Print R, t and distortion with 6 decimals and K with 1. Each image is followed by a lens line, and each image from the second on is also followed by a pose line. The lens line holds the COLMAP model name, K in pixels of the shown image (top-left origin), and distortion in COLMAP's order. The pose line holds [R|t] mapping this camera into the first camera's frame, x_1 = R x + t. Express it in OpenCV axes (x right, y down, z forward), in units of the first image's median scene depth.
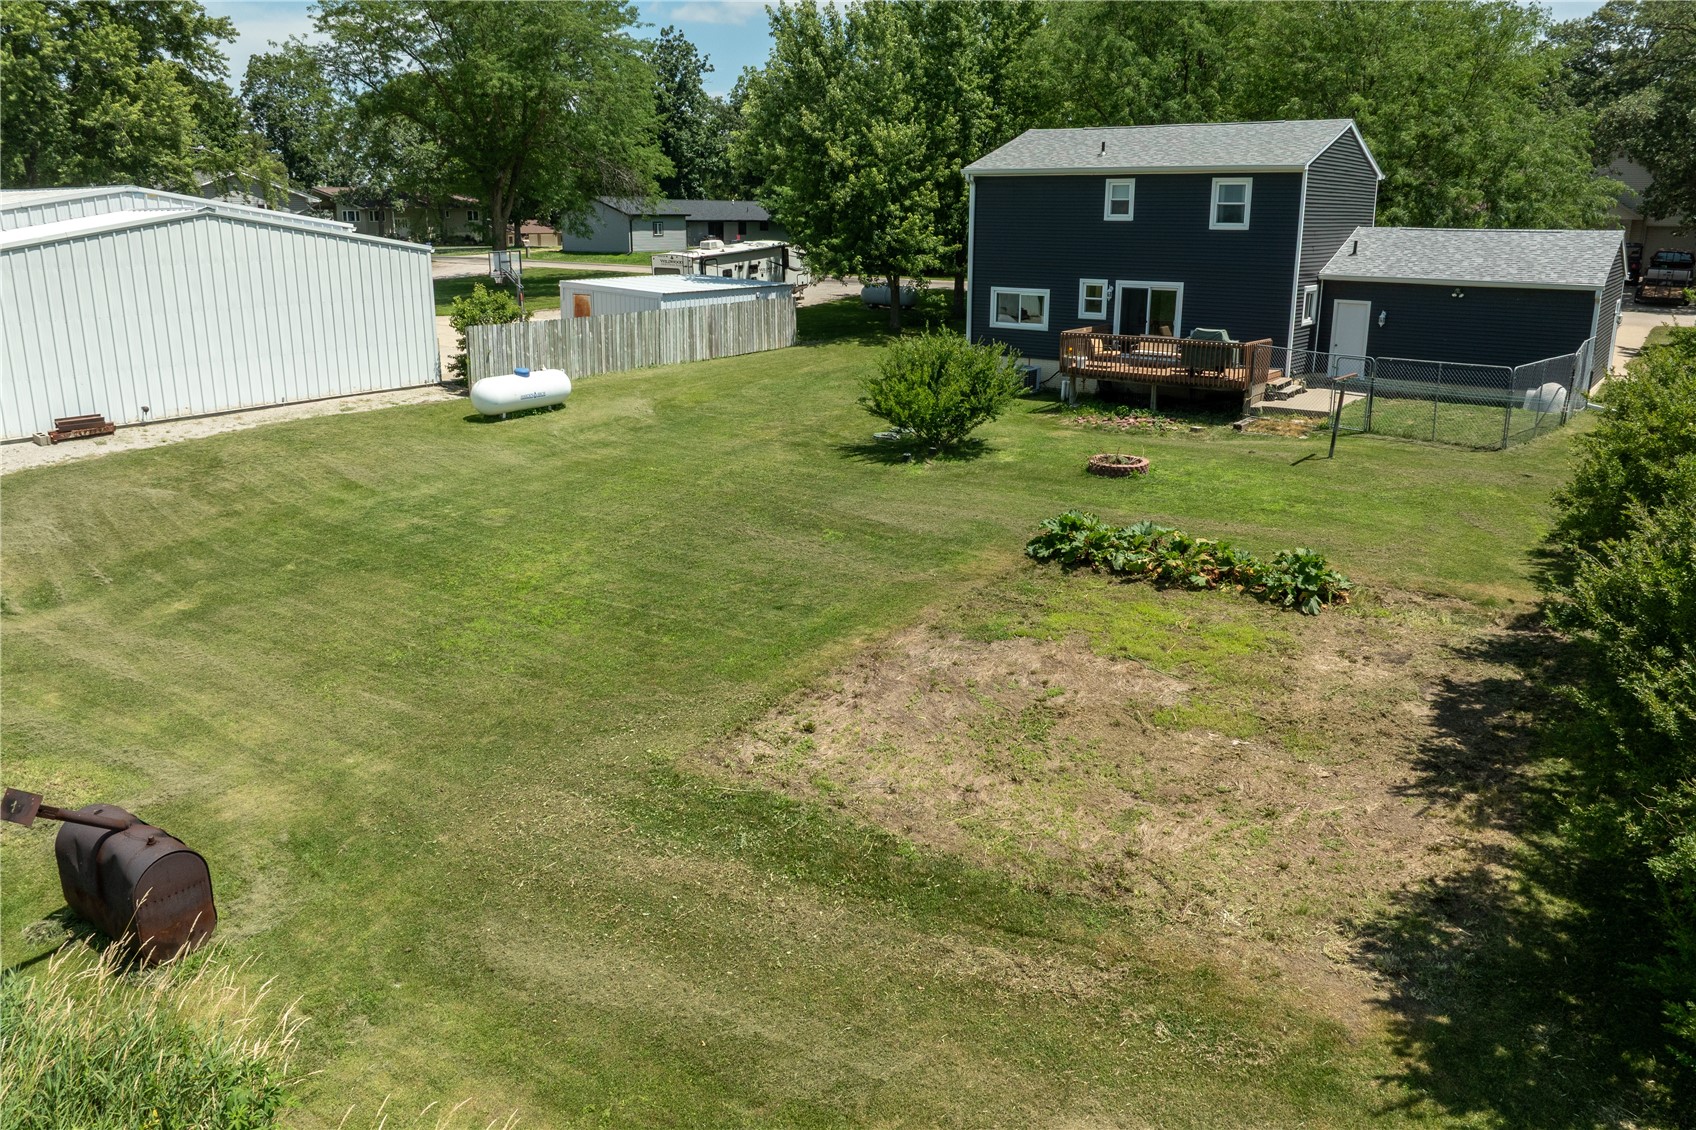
lens RADIAL K [[1422.5, 0, 851.3], [0, 1422.5, 562.0], [0, 0, 1]] dist [-0.034454, 0.000603]
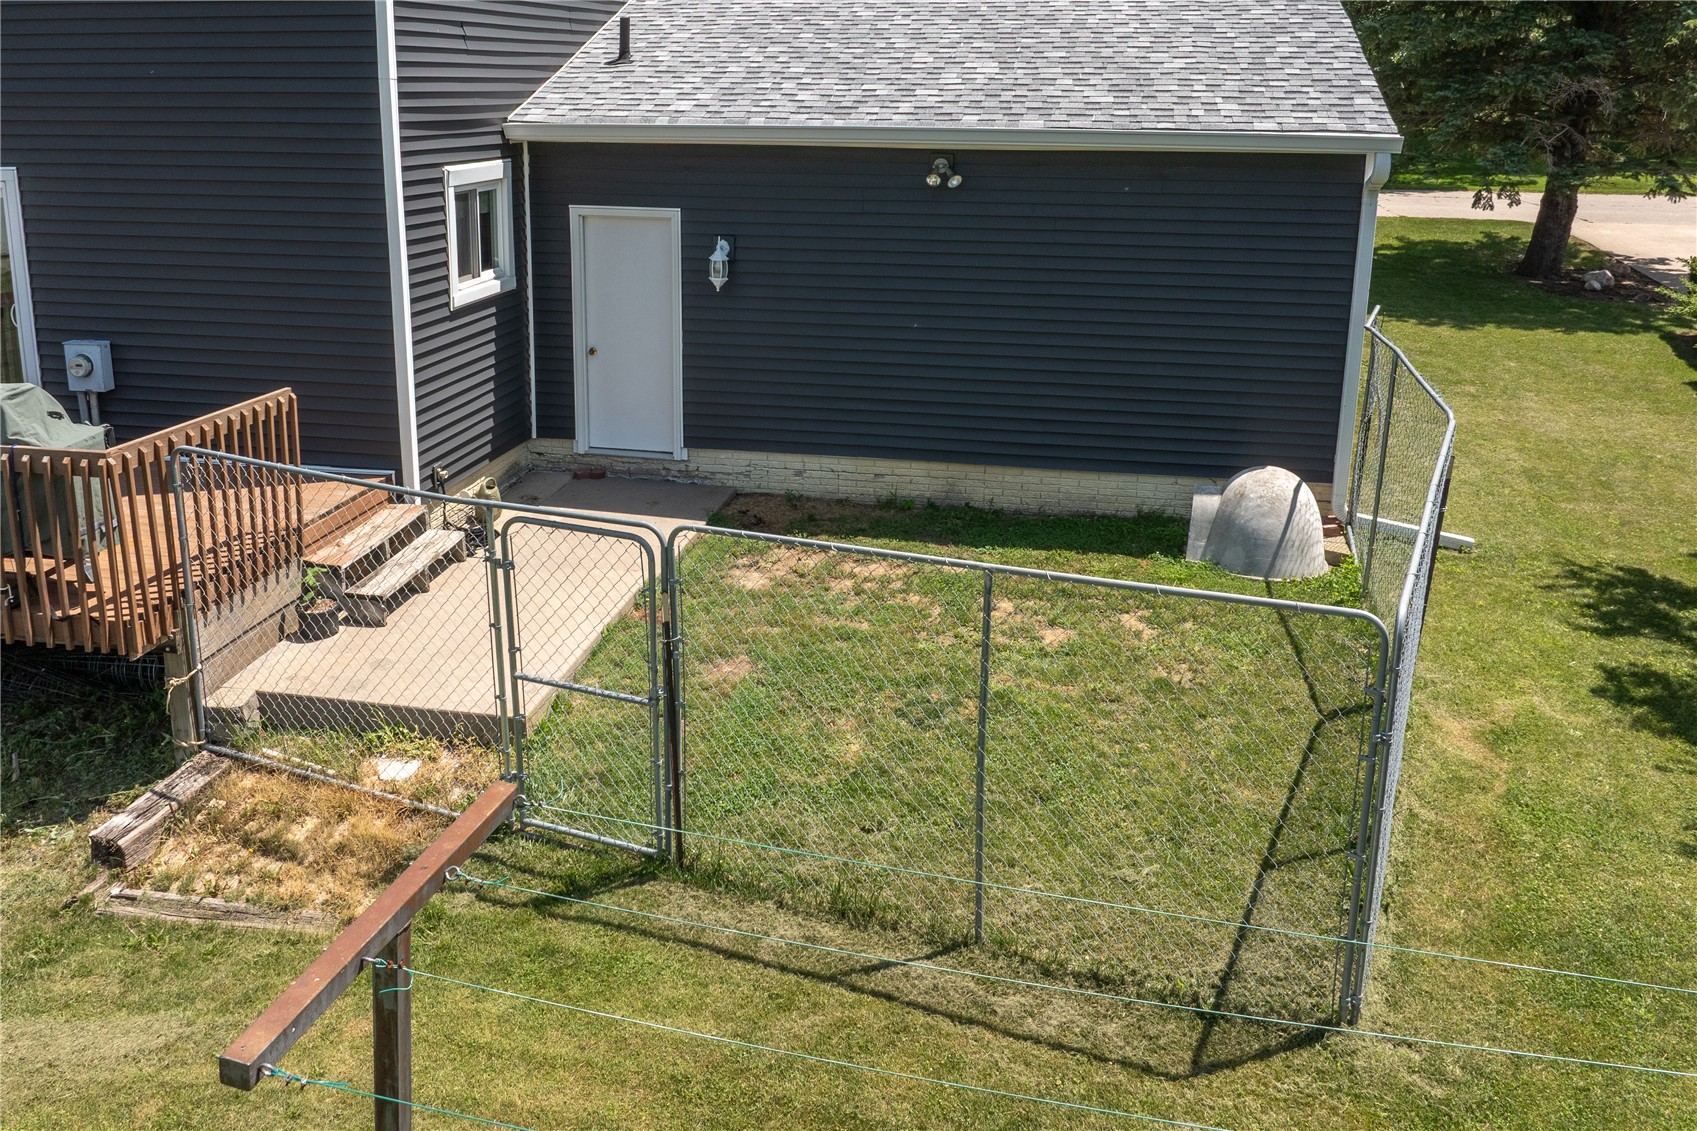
lens RADIAL K [[1423.4, 0, 845.7], [0, 1423.4, 567.5], [0, 0, 1]] dist [-0.034454, 0.000603]
pose [[0.919504, -0.132502, 0.370074, 0.279123], [0.098355, 0.989080, 0.109756, -0.138980], [-0.380576, -0.064522, 0.922496, 0.703896]]
